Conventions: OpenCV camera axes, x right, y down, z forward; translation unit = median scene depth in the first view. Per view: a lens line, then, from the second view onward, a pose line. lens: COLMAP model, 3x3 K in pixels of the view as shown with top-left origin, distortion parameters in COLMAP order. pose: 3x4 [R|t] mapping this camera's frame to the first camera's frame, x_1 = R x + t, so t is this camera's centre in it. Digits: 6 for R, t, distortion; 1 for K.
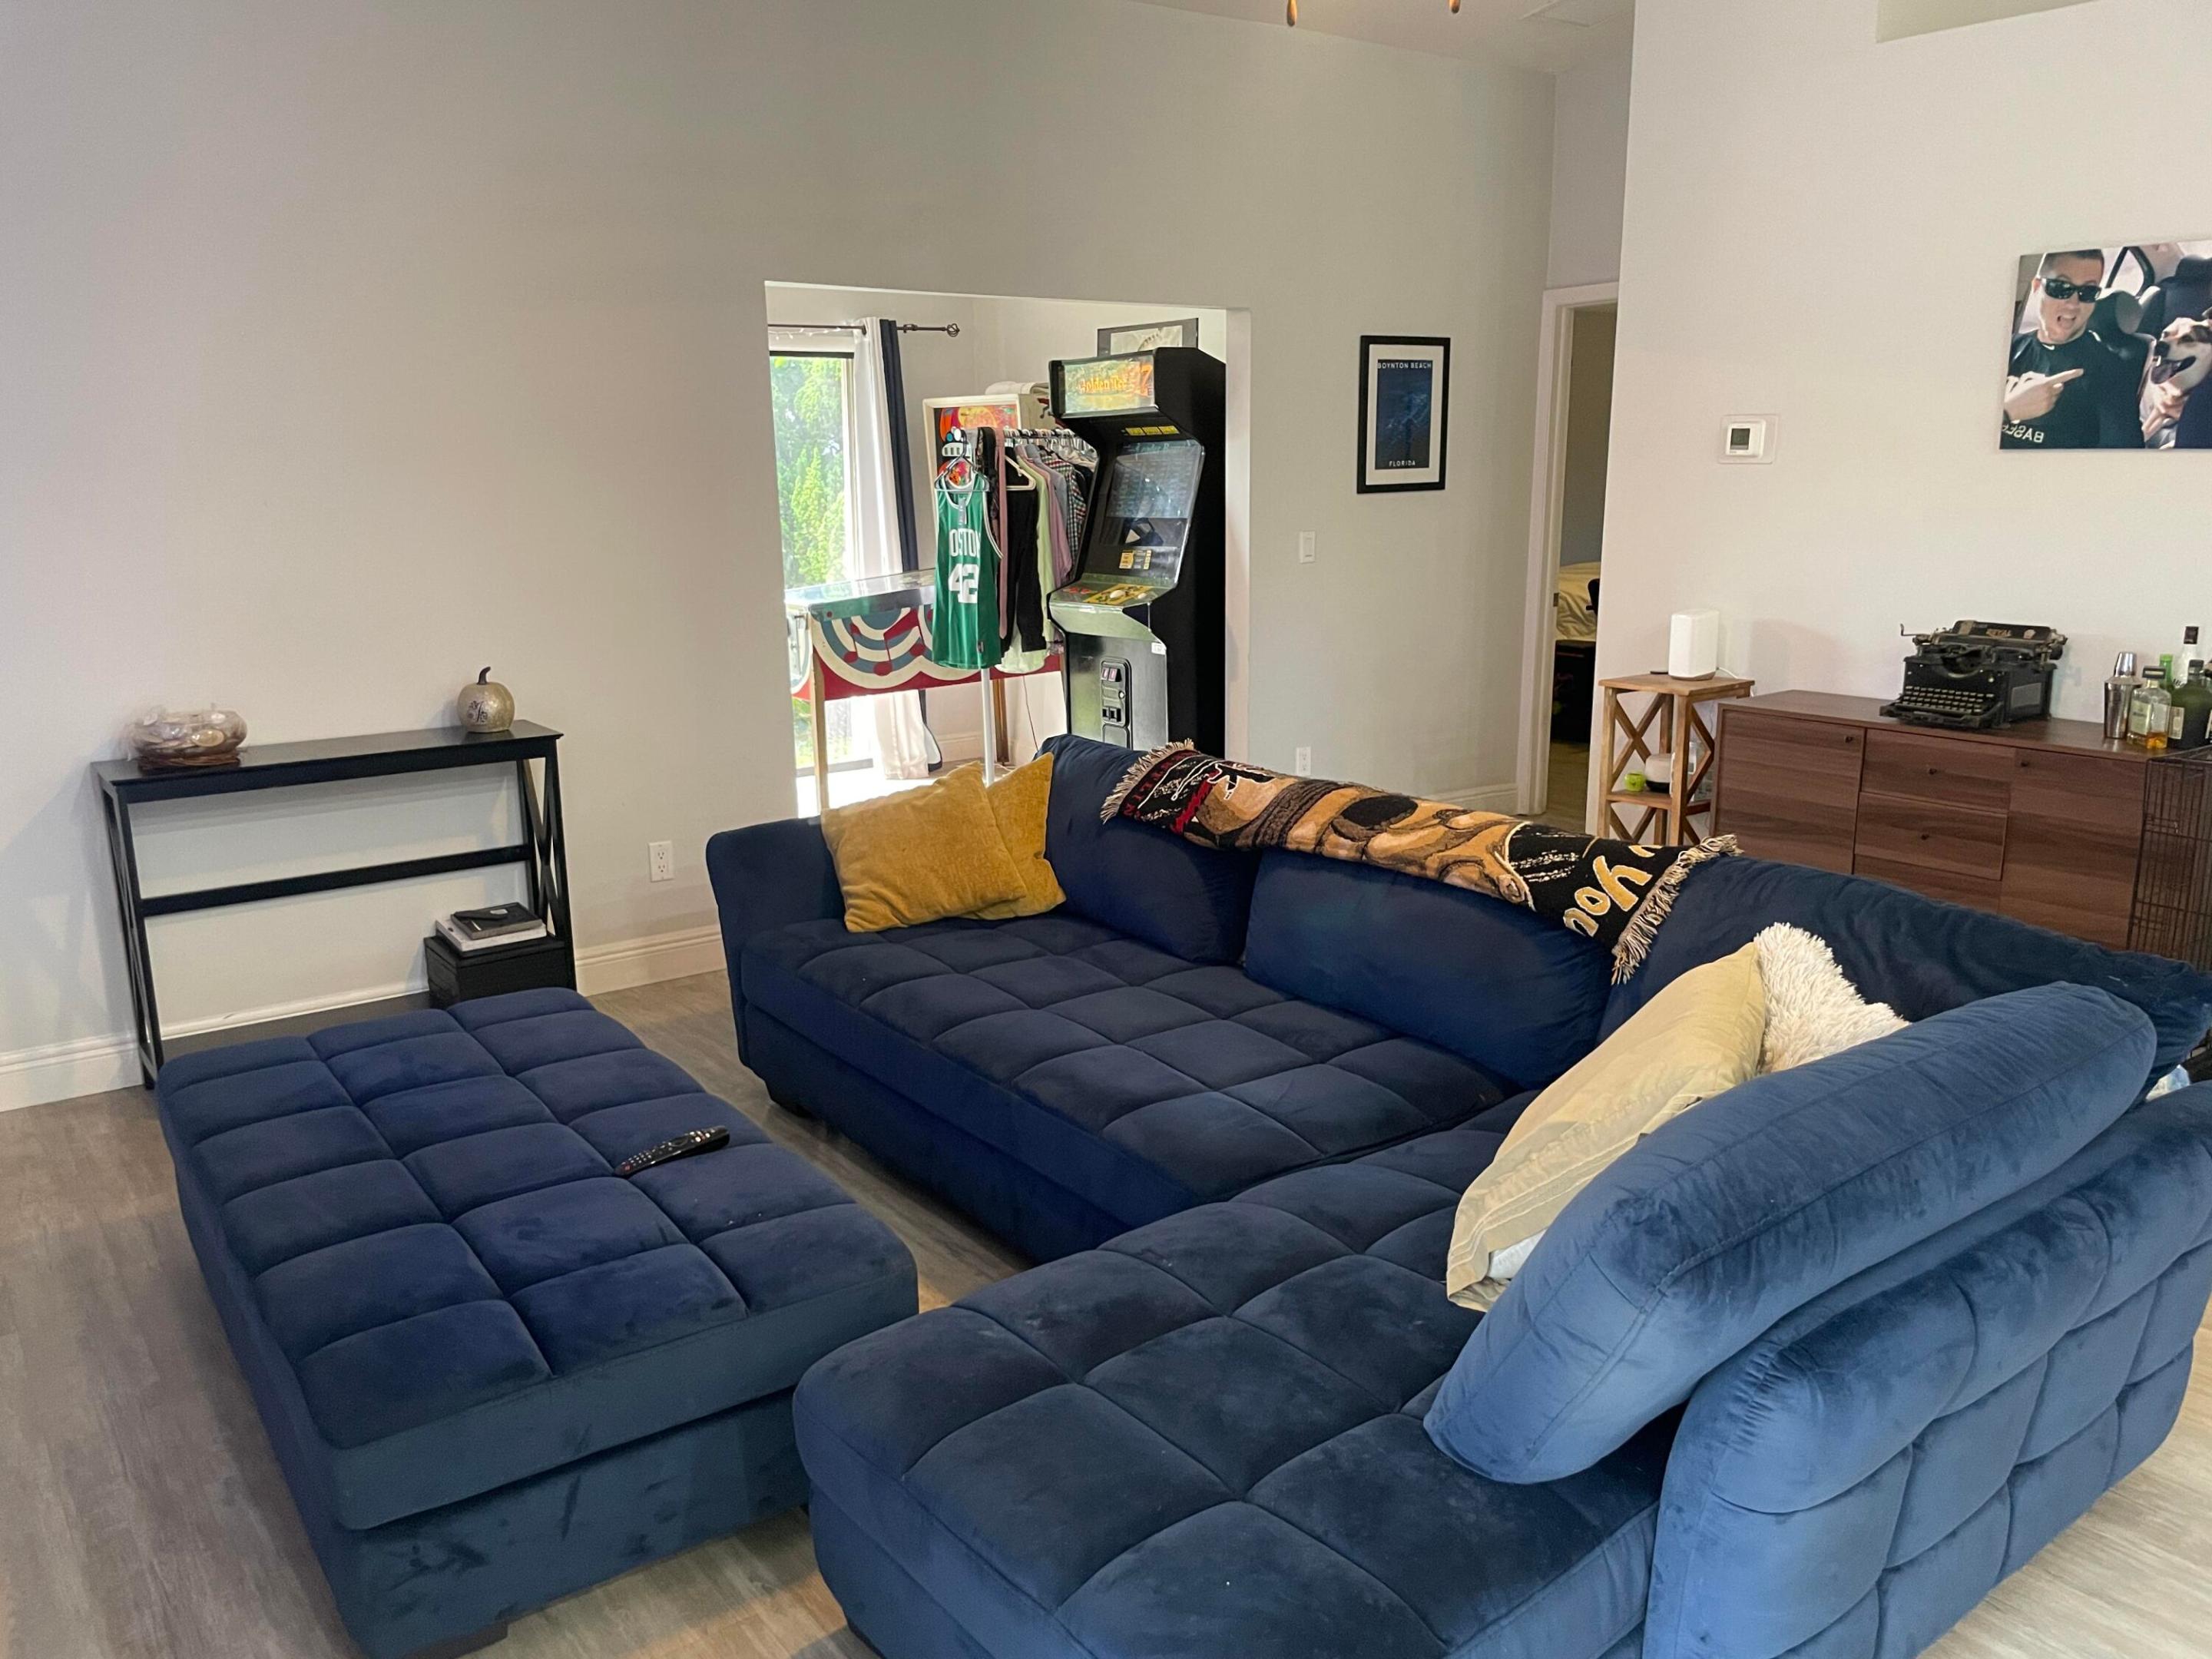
lens RADIAL K [[1702.9, 0, 1111.8], [0, 1702.9, 849.3], [0, 0, 1]] dist [0.078666, -0.106061]
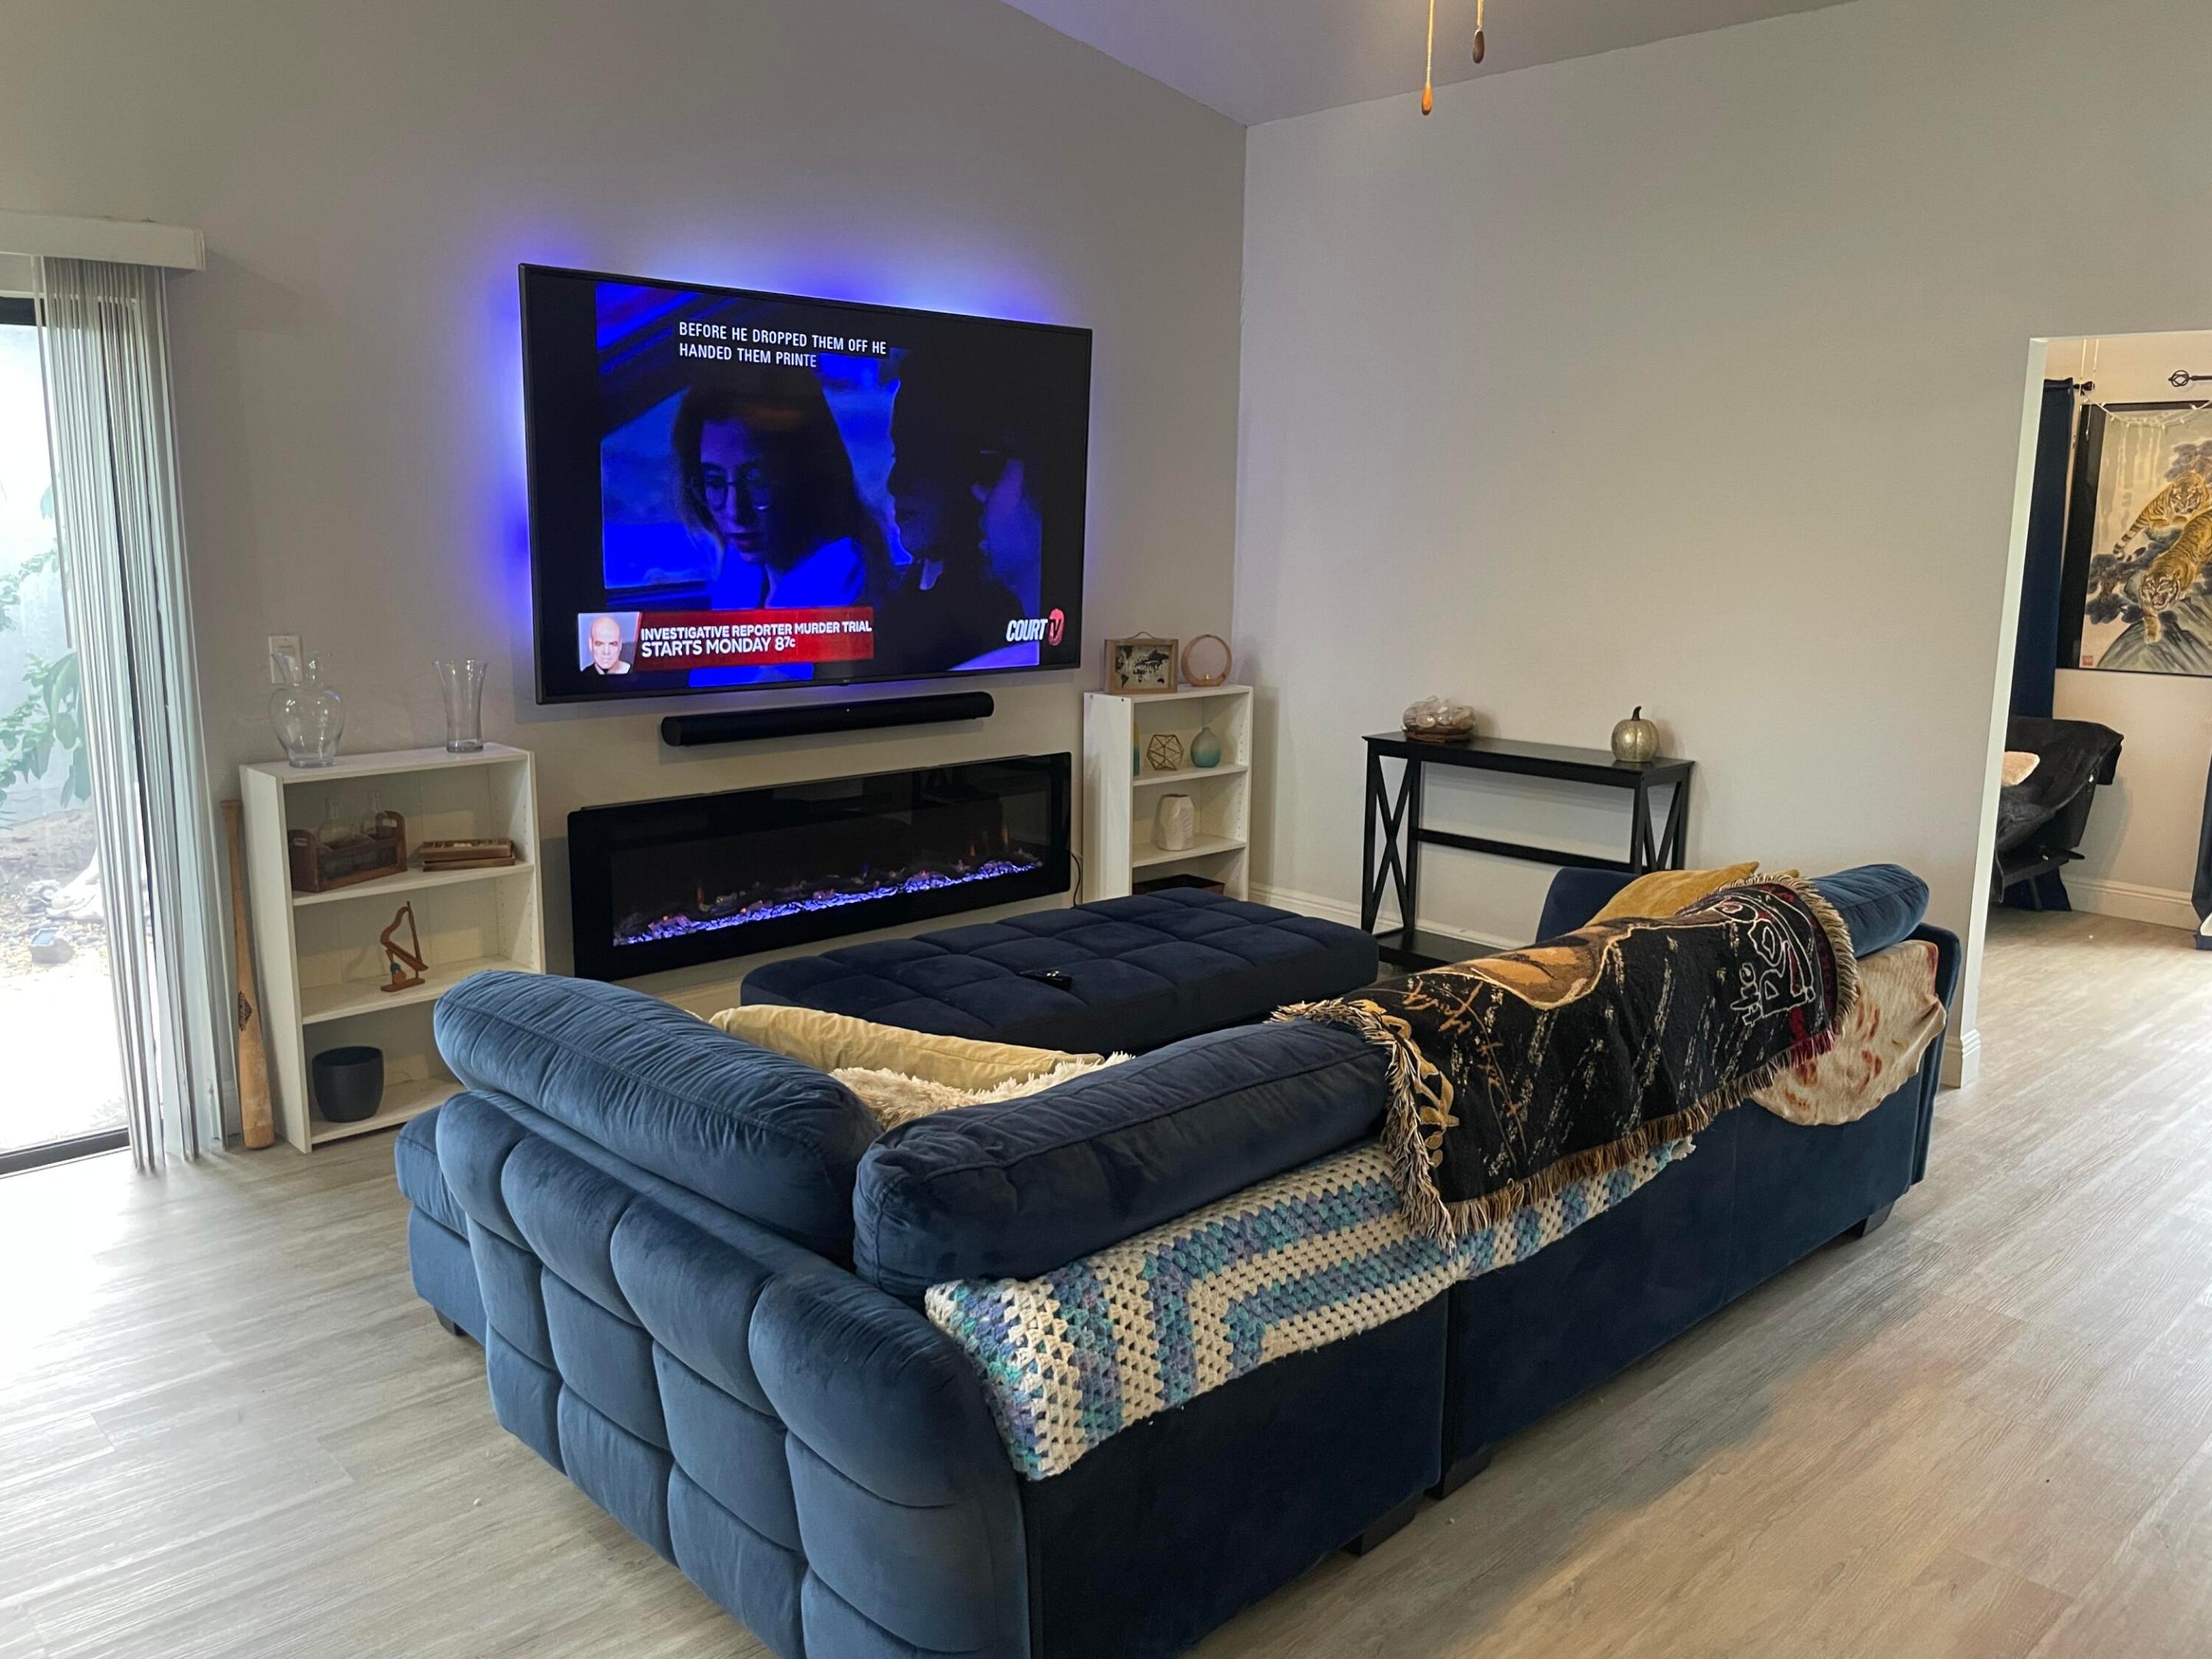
lens RADIAL K [[1702.9, 0, 1101.4], [0, 1702.9, 831.3], [0, 0, 1]] dist [0.078666, -0.106061]
pose [[0.107770, 0.192545, -0.975352, 0.576225], [-0.234757, 0.958251, 0.163230, -0.099041], [0.966061, 0.211379, 0.148472, 0.377484]]
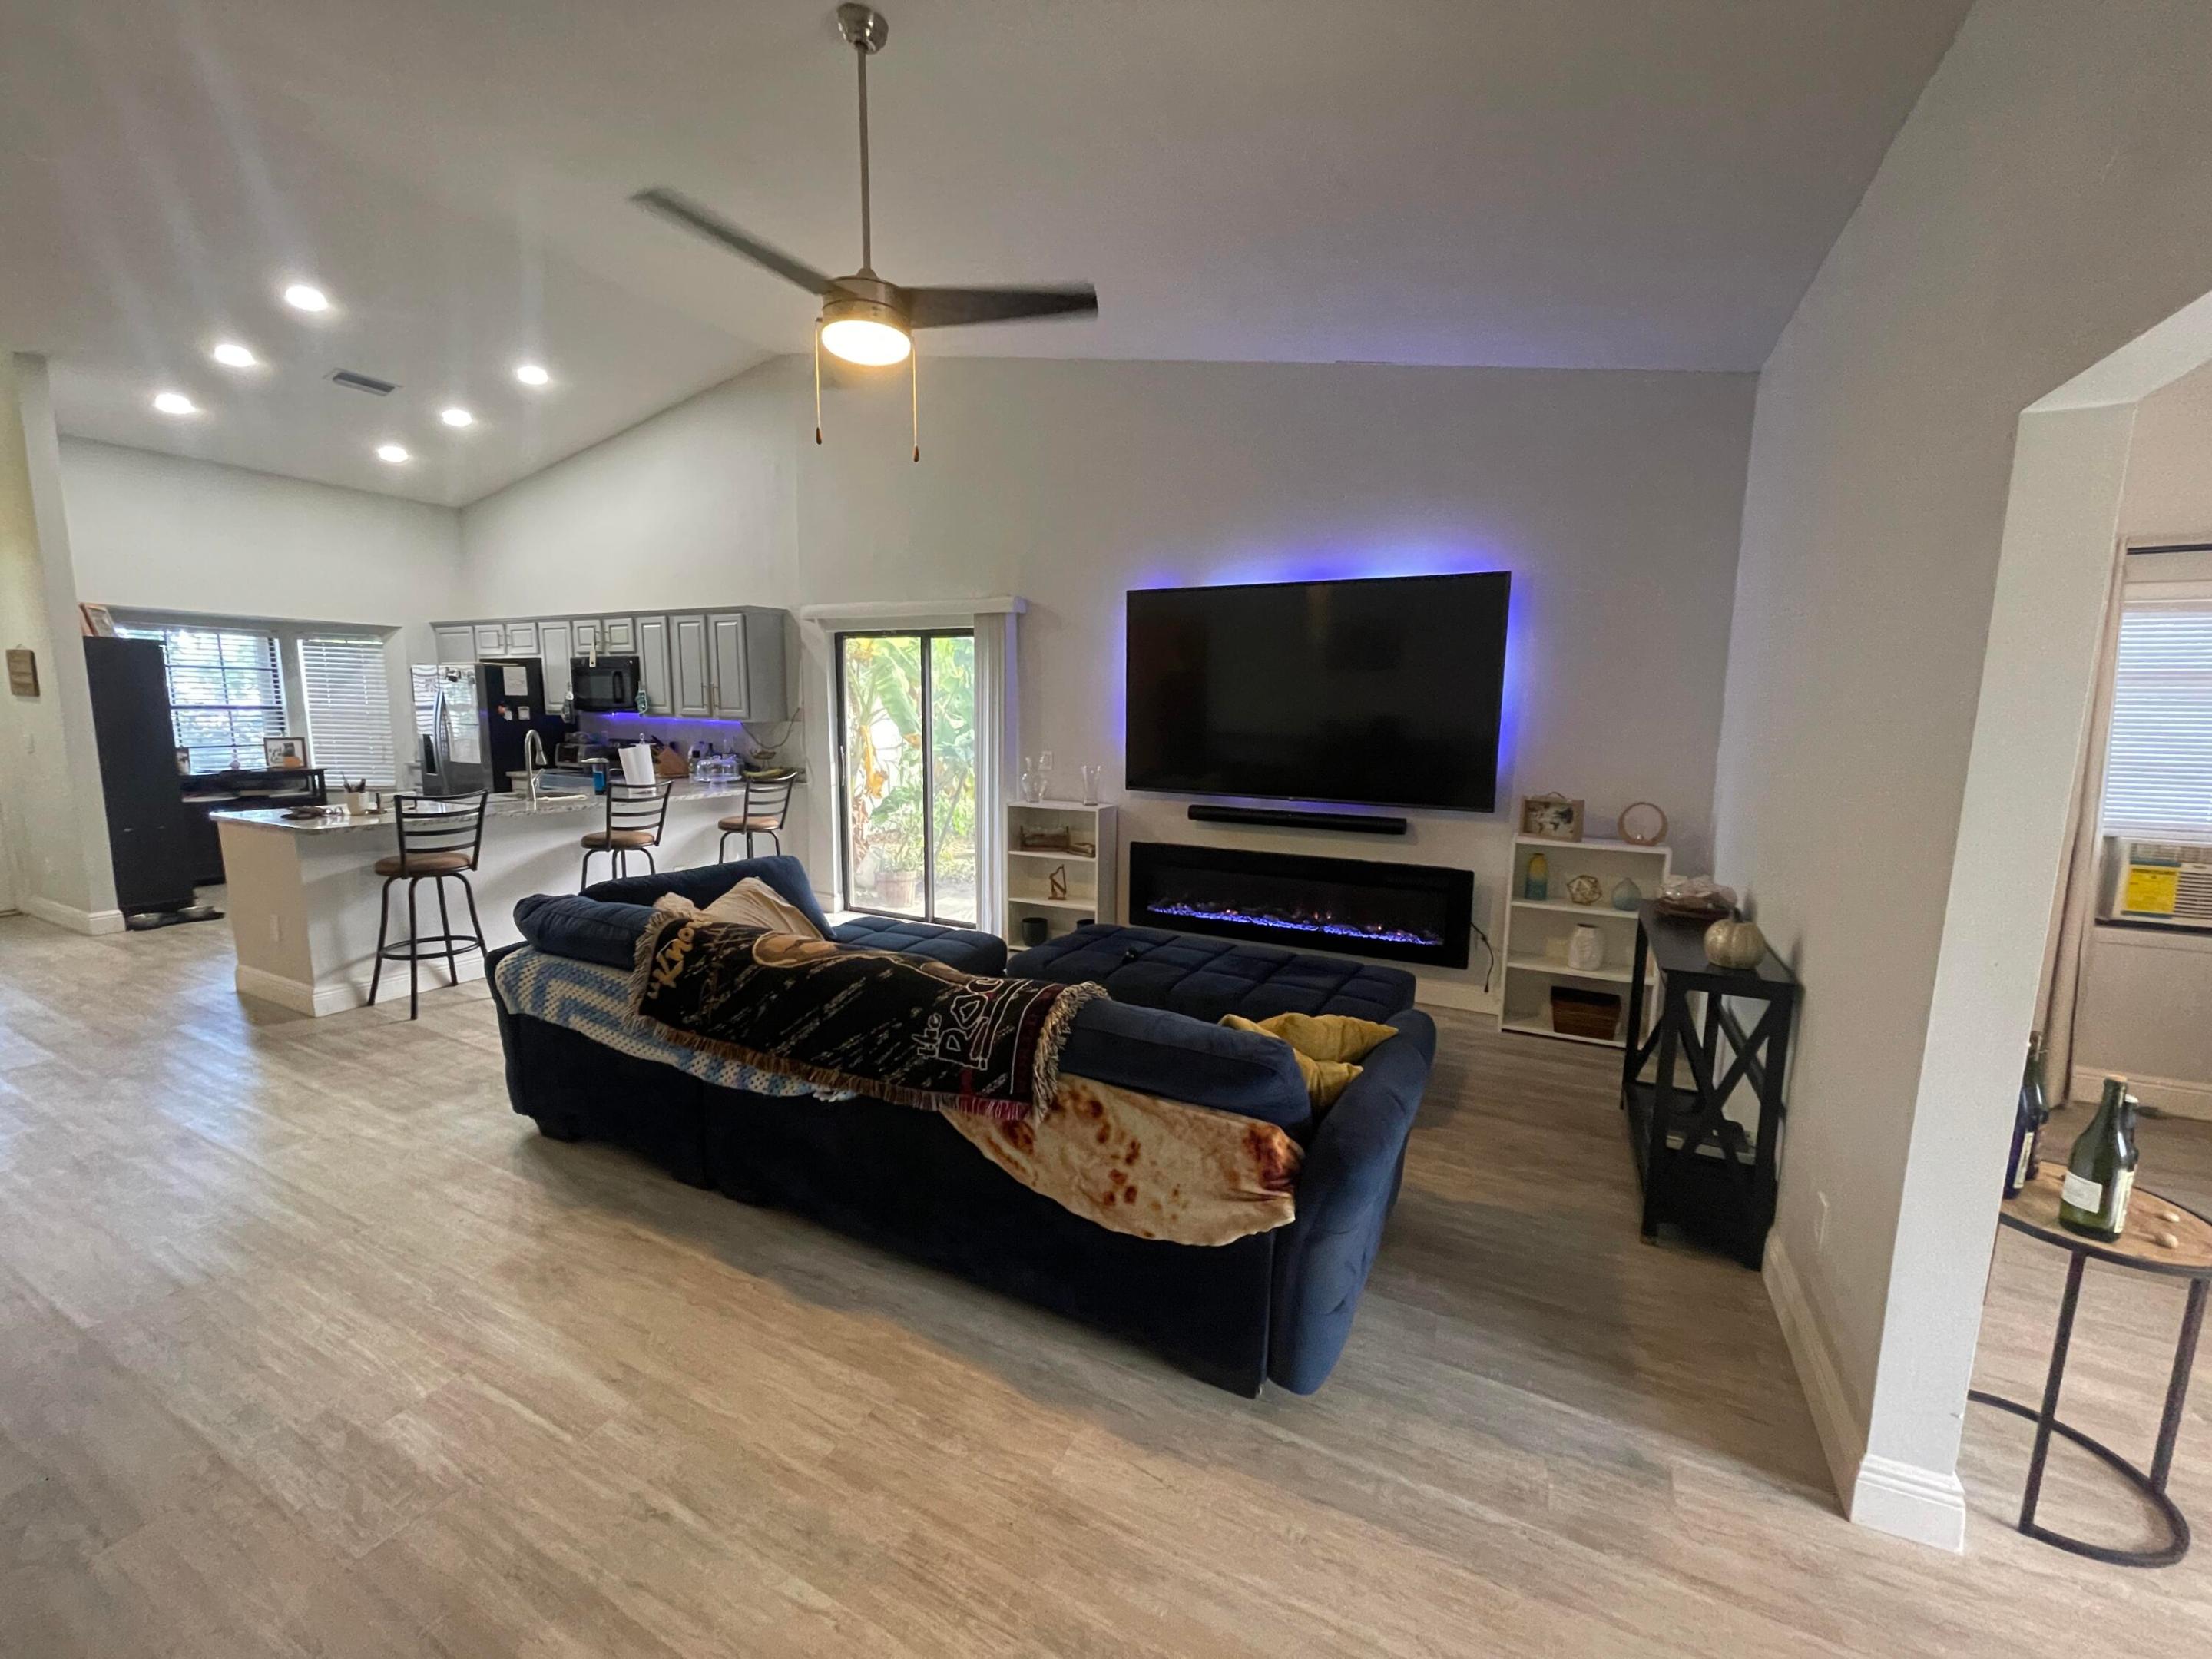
lens RADIAL K [[898.8, 0, 1095.2], [0, 898.8, 827.3], [0, 0, 1]] dist [0.001170, -0.001336]
pose [[-0.904485, 0.056268, -0.422777, 0.160405], [-0.100223, 0.935463, 0.338918, -0.235202], [0.414562, 0.348918, -0.840473, 1.008339]]
